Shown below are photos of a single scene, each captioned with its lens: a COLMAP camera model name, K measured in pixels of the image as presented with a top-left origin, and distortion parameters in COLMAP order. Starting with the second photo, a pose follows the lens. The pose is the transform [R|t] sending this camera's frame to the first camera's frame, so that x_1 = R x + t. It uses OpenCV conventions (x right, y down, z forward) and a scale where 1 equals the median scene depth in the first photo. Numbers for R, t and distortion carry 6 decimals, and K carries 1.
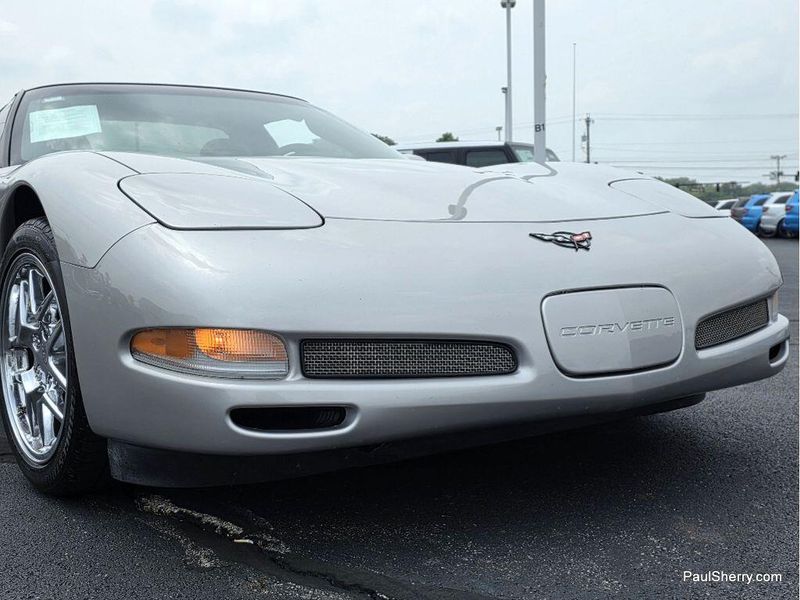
lens RADIAL K [[1347.3, 0, 412.7], [0, 1347.3, 300.9], [0, 0, 1]] dist [0.277204, -1.075873]
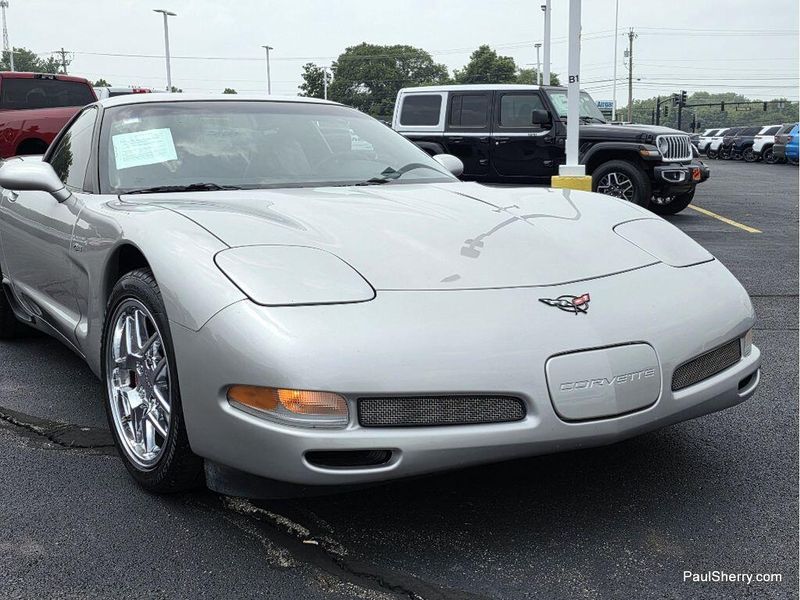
lens RADIAL K [[1409.8, 0, 400.0], [0, 1409.8, 300.0], [0, 0, 1]] dist [0.358207, -1.521449]
pose [[0.999404, 0.015267, -0.030953, -0.001237], [-0.013142, 0.997616, 0.067747, -0.134473], [0.031914, -0.067300, 0.997222, -0.304014]]
